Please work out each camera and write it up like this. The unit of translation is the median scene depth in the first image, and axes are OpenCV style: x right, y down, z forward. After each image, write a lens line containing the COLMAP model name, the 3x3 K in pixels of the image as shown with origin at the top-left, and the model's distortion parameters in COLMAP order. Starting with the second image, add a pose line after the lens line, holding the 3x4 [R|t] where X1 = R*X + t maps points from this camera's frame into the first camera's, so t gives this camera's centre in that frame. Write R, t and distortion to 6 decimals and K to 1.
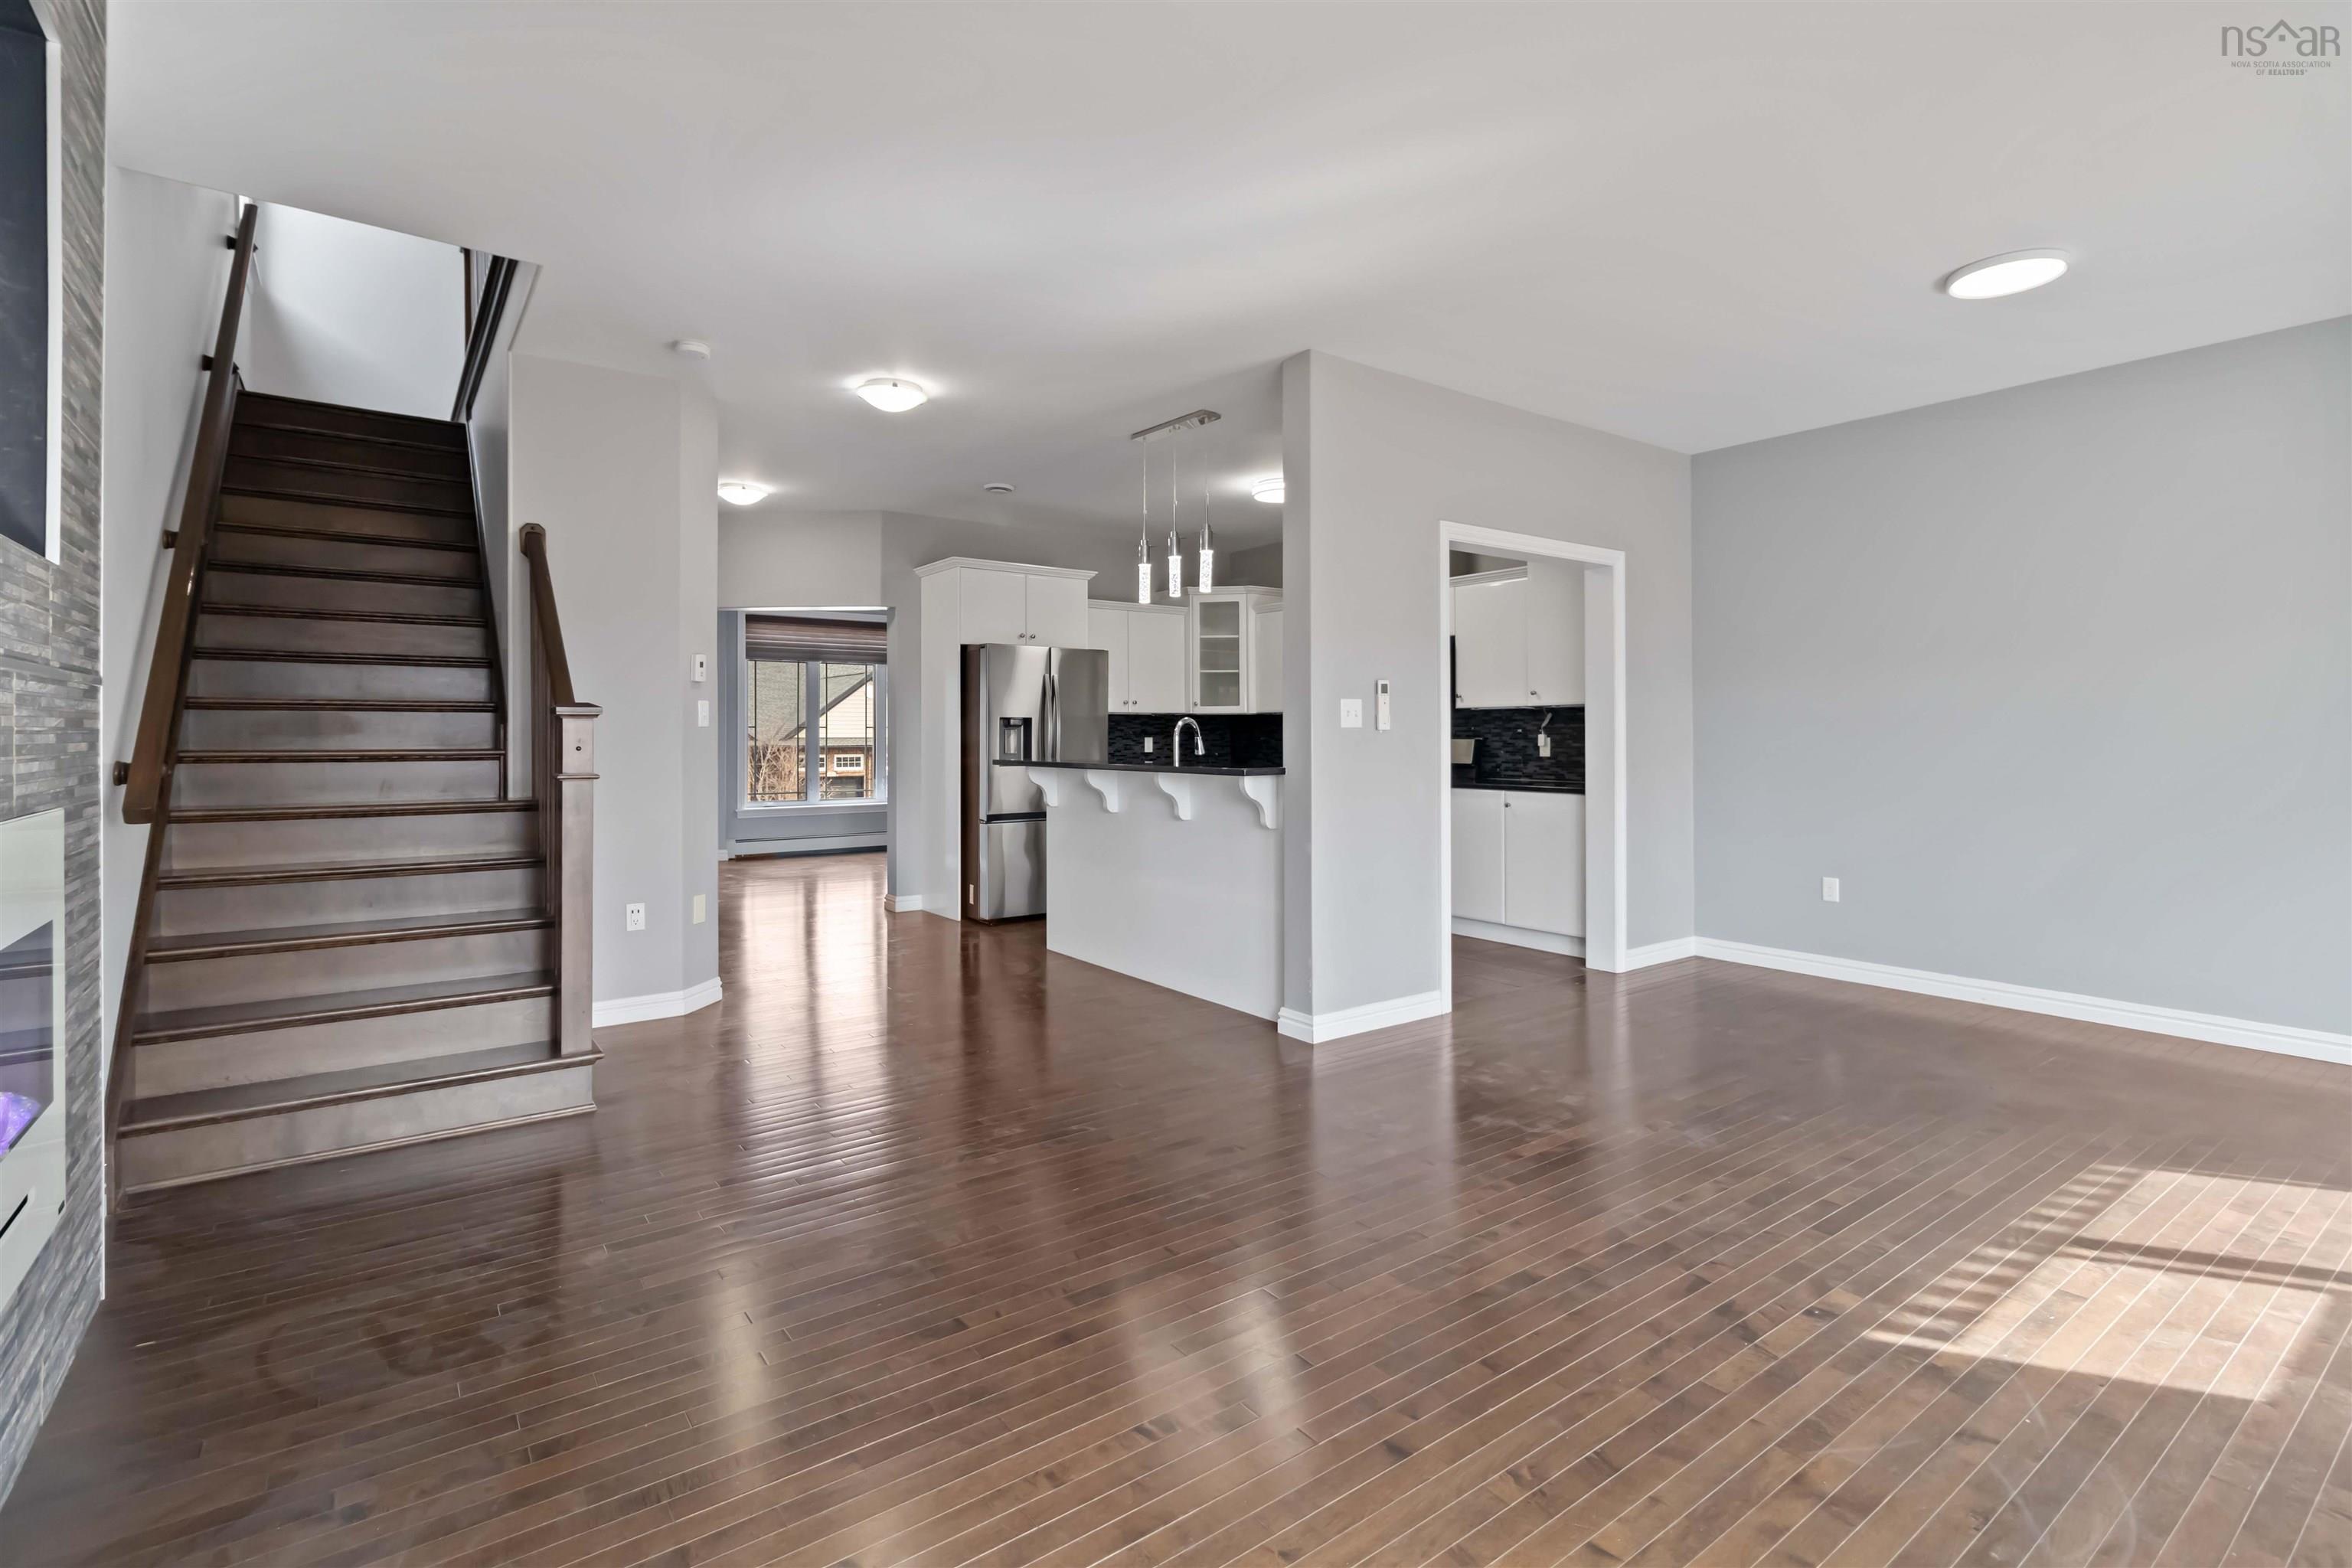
lens RADIAL K [[1088.5, 0, 1192.9], [0, 1088.5, 737.8], [0, 0, 1]] dist [0.005277, 0.001428]
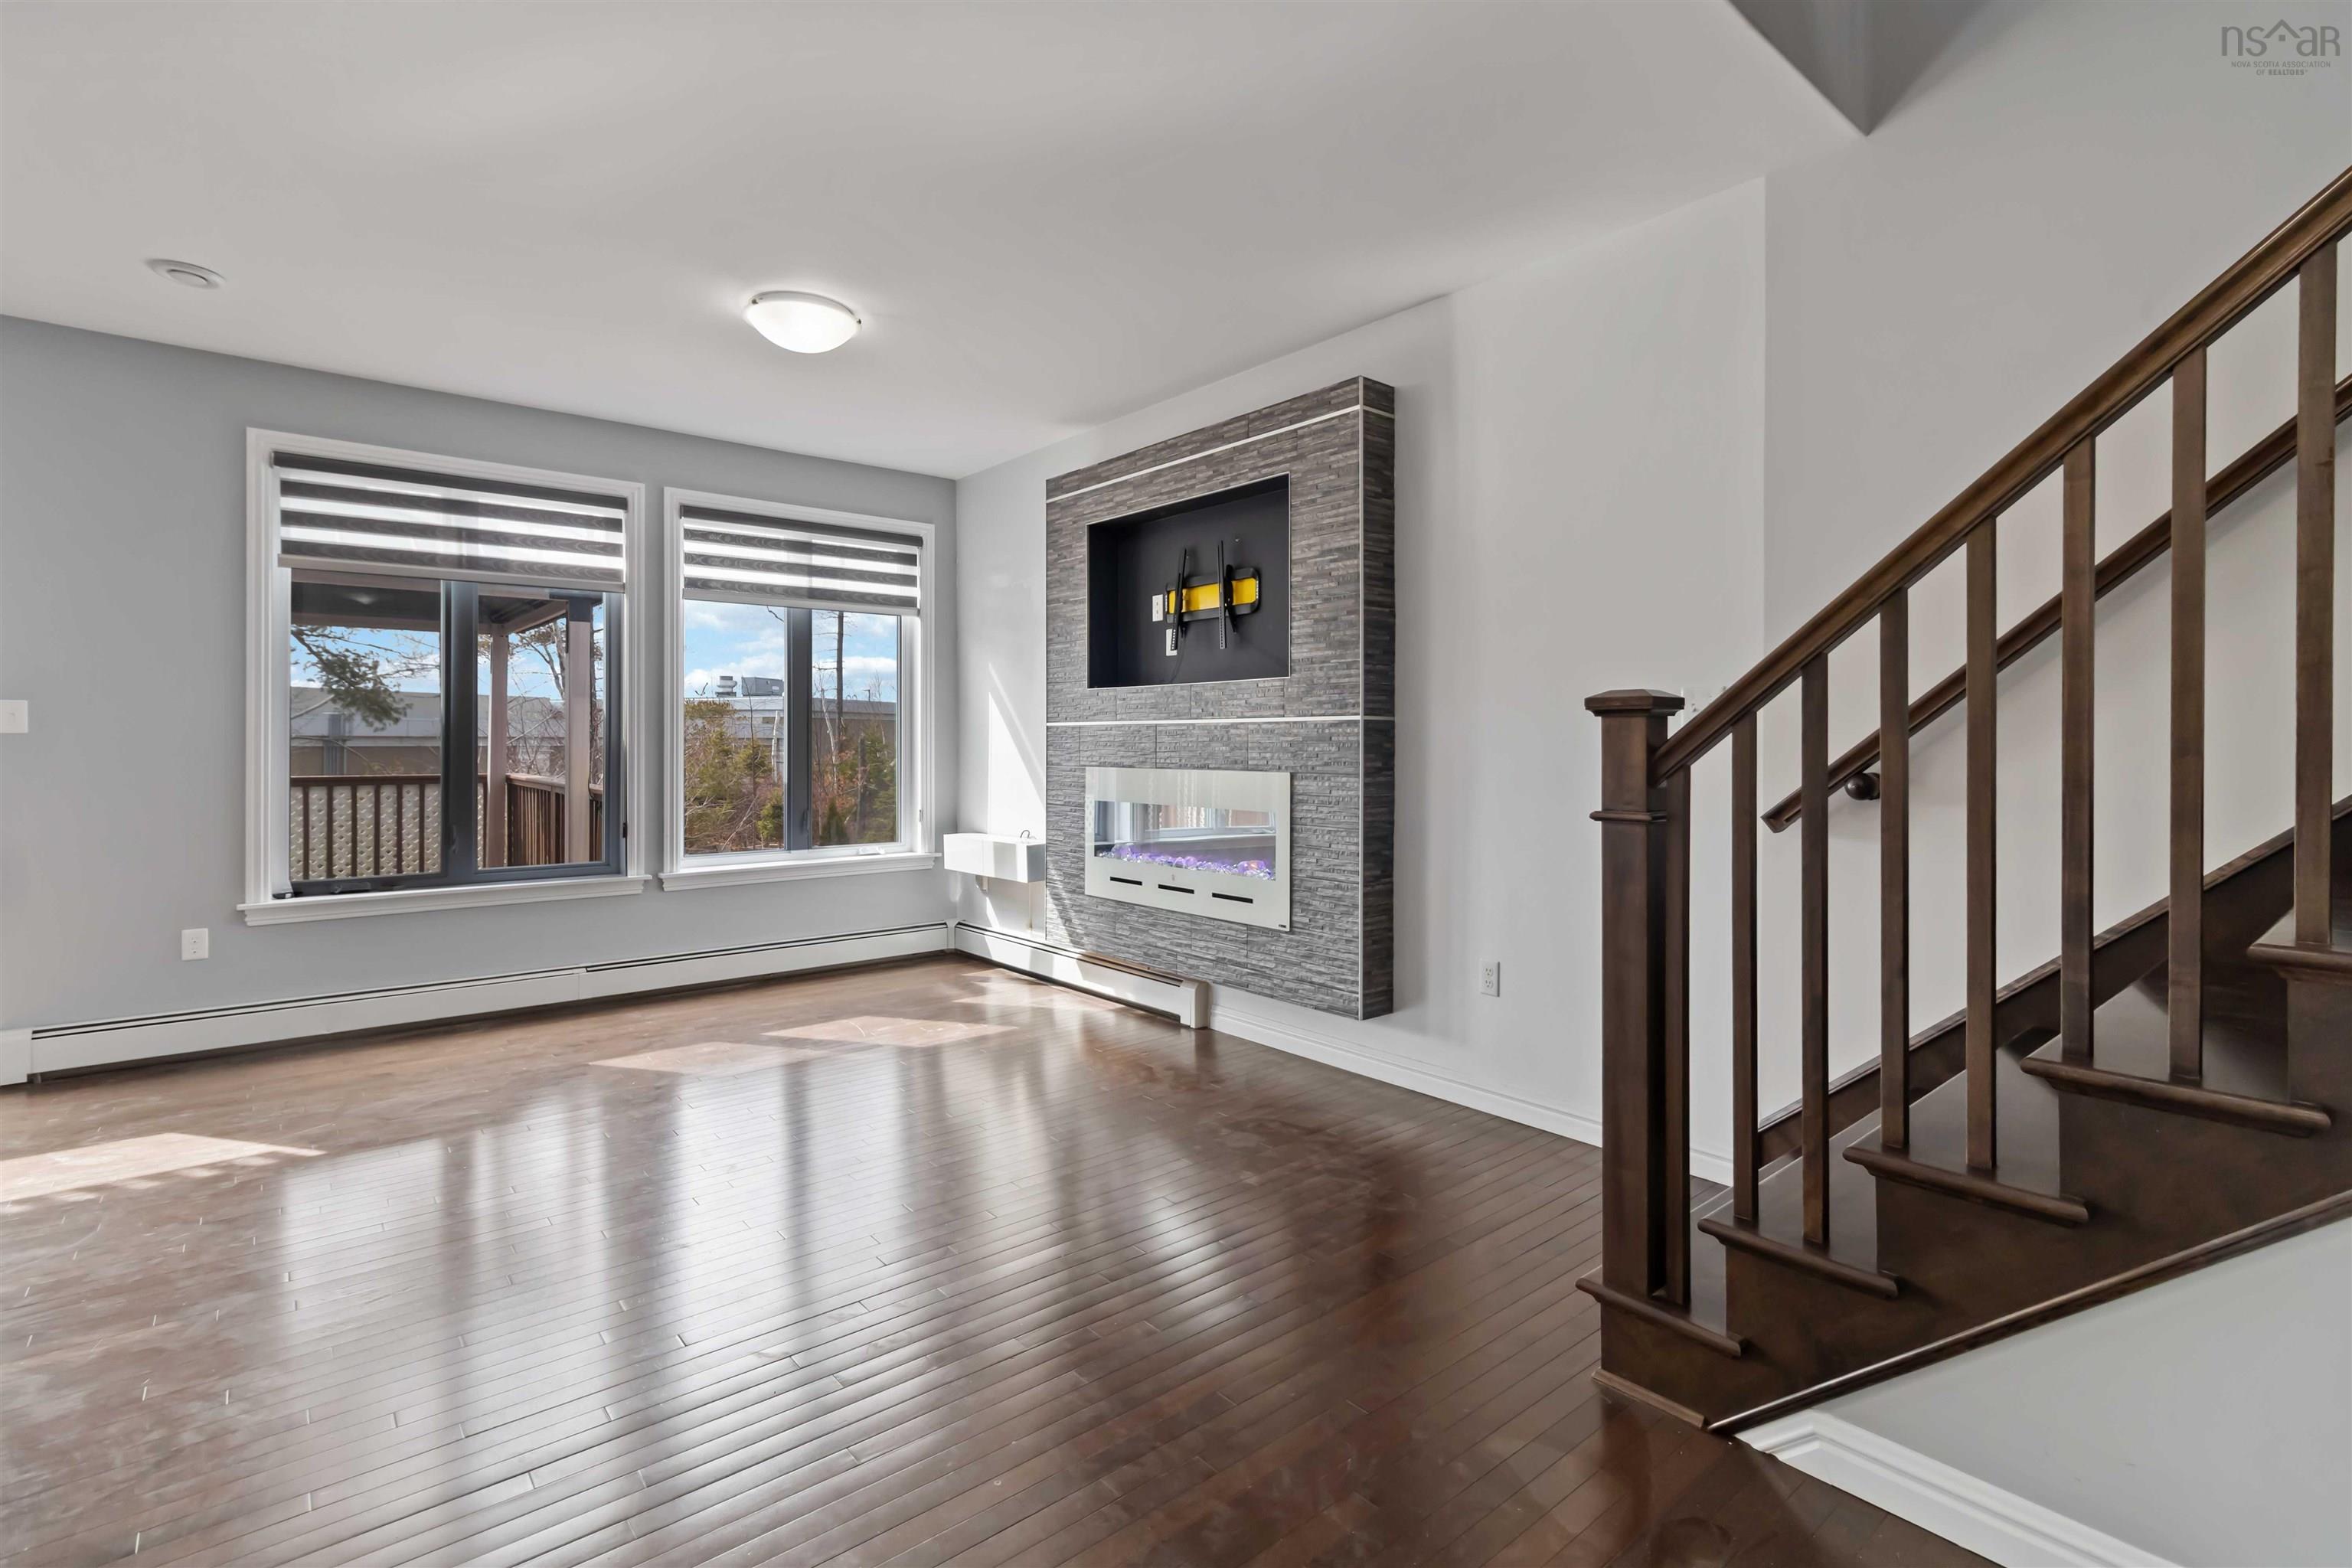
lens RADIAL K [[1088.5, 0, 1181.0], [0, 1088.5, 746.2], [0, 0, 1]] dist [0.005277, 0.001428]
pose [[-0.998293, 0.001538, -0.058383, -0.152725], [0.001307, 0.999991, 0.004002, -0.002206], [0.058389, 0.003919, -0.998286, 0.826907]]
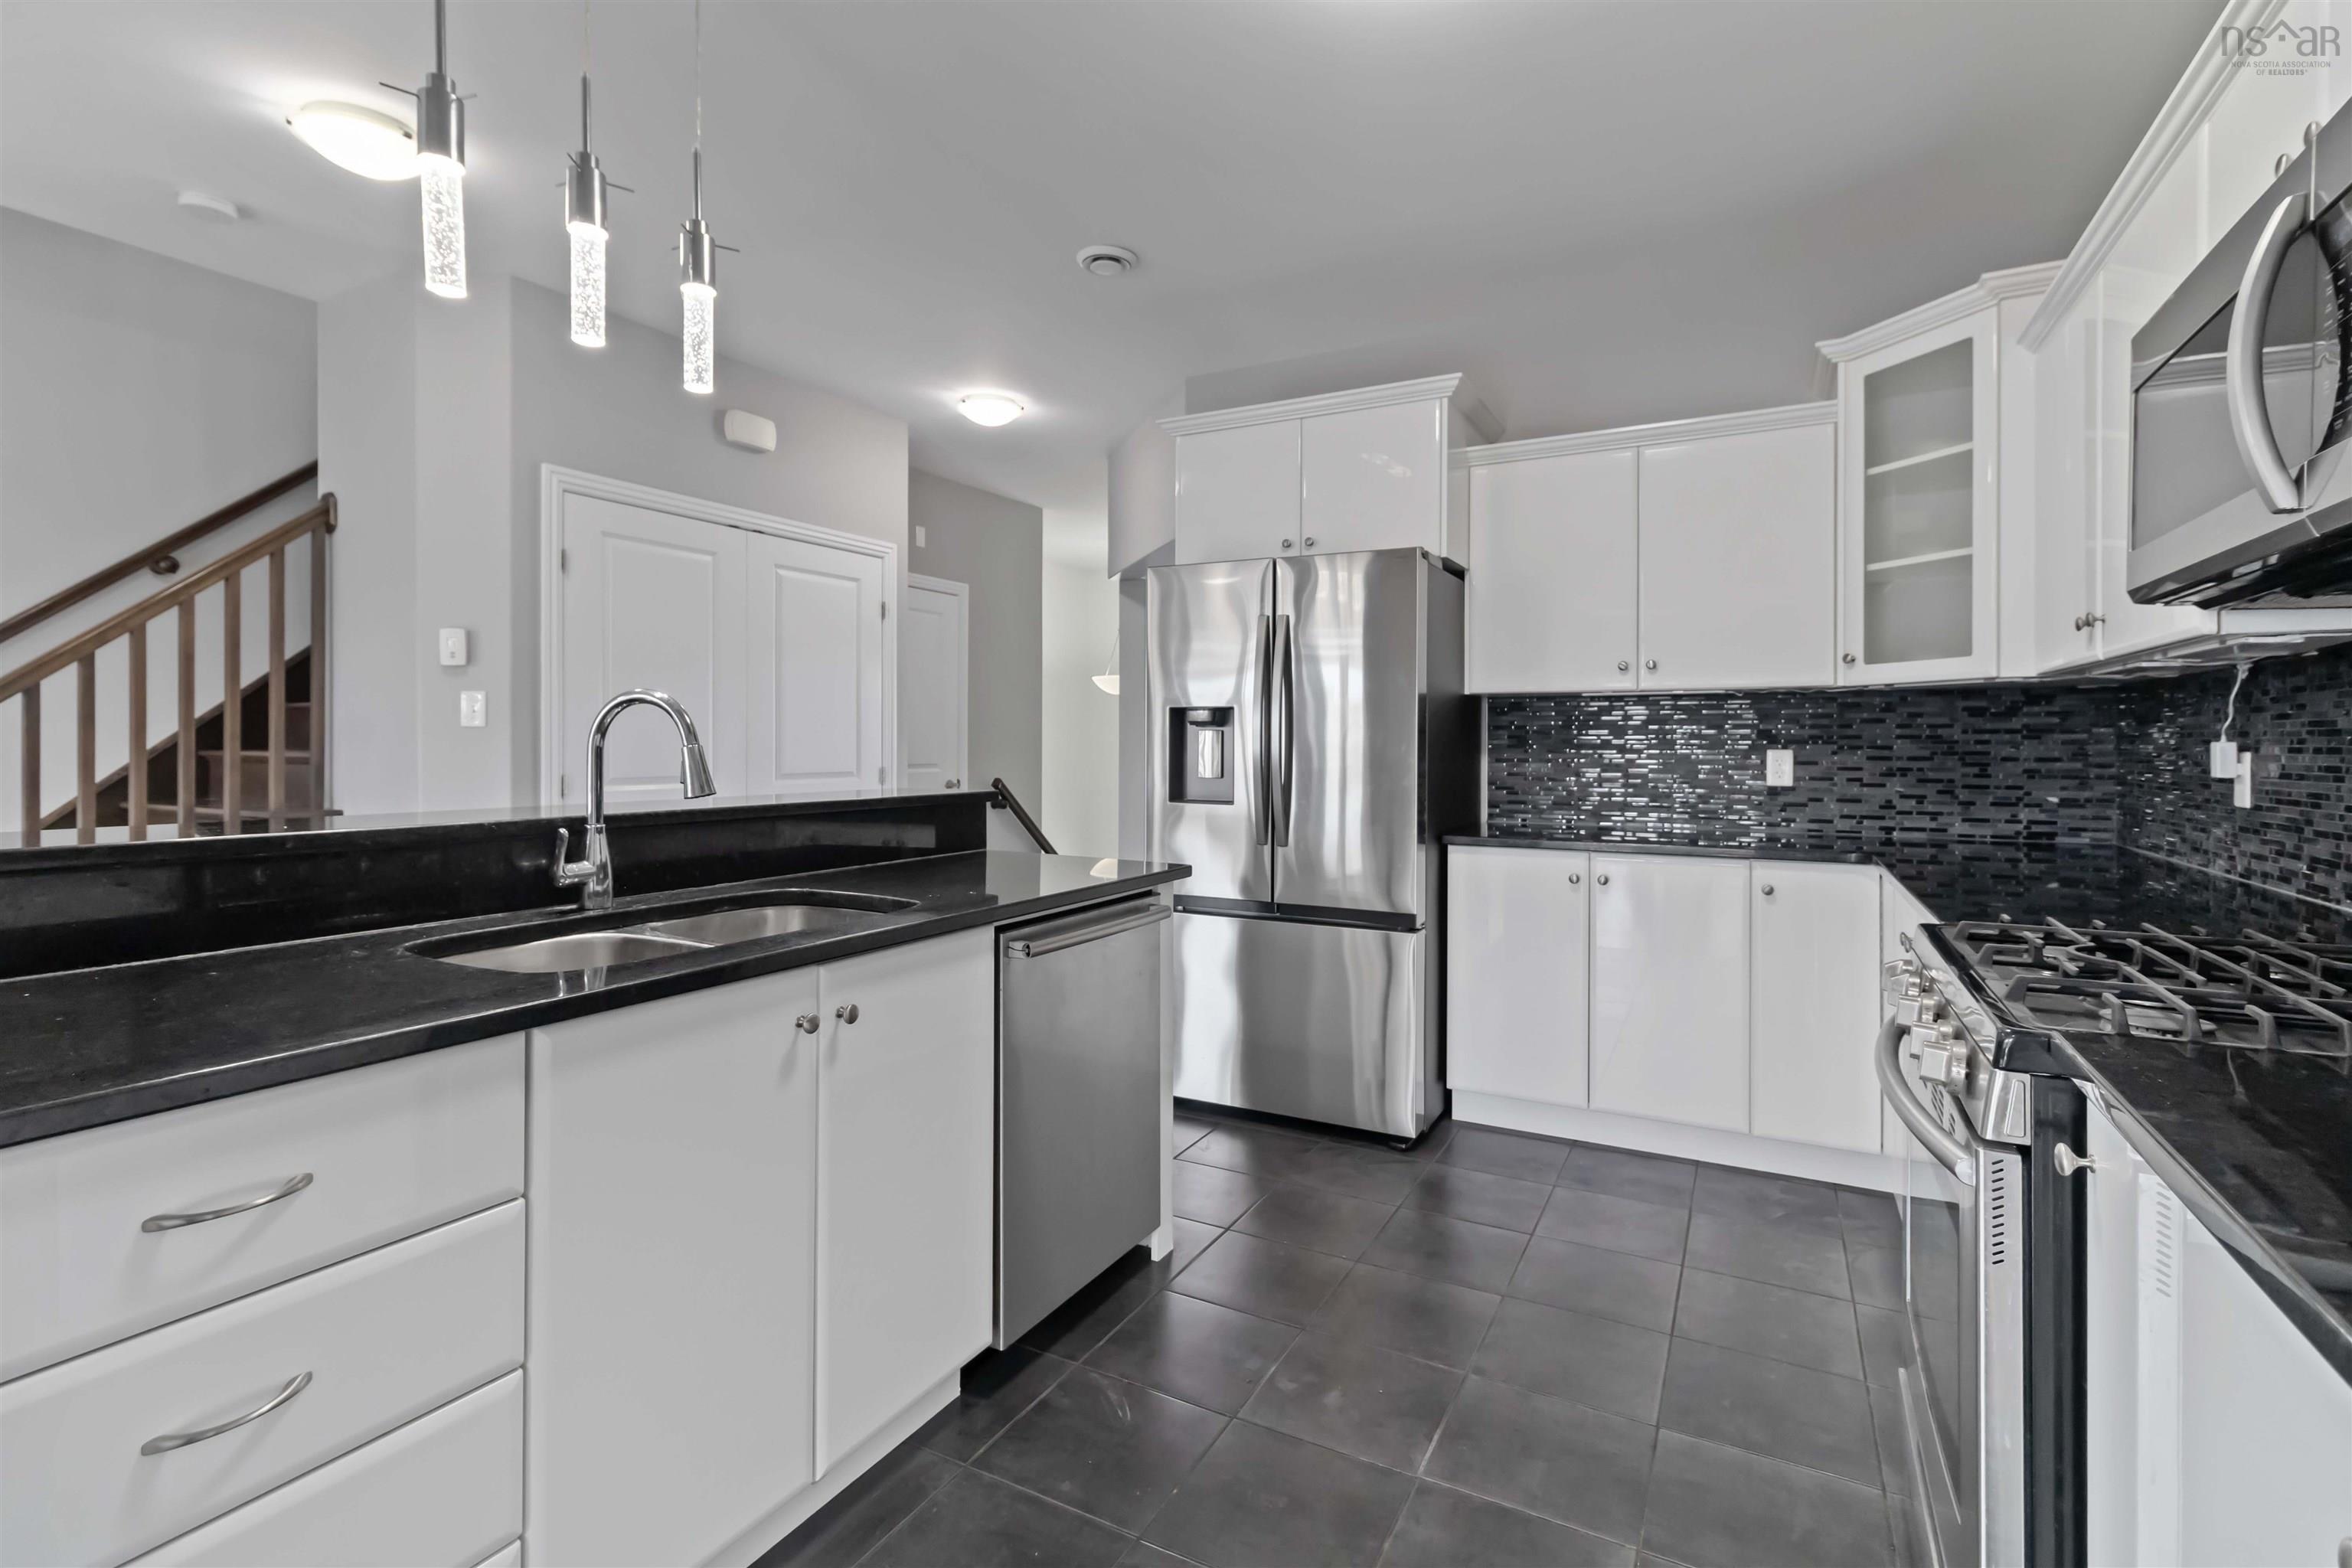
lens RADIAL K [[1088.5, 0, 1178.7], [0, 1088.5, 743.0], [0, 0, 1]] dist [0.005277, 0.001428]
pose [[0.418715, 0.003406, -0.908111, 0.301989], [-0.006100, 0.999981, 0.000938, -0.002362], [0.908097, 0.005147, 0.418728, 0.810429]]
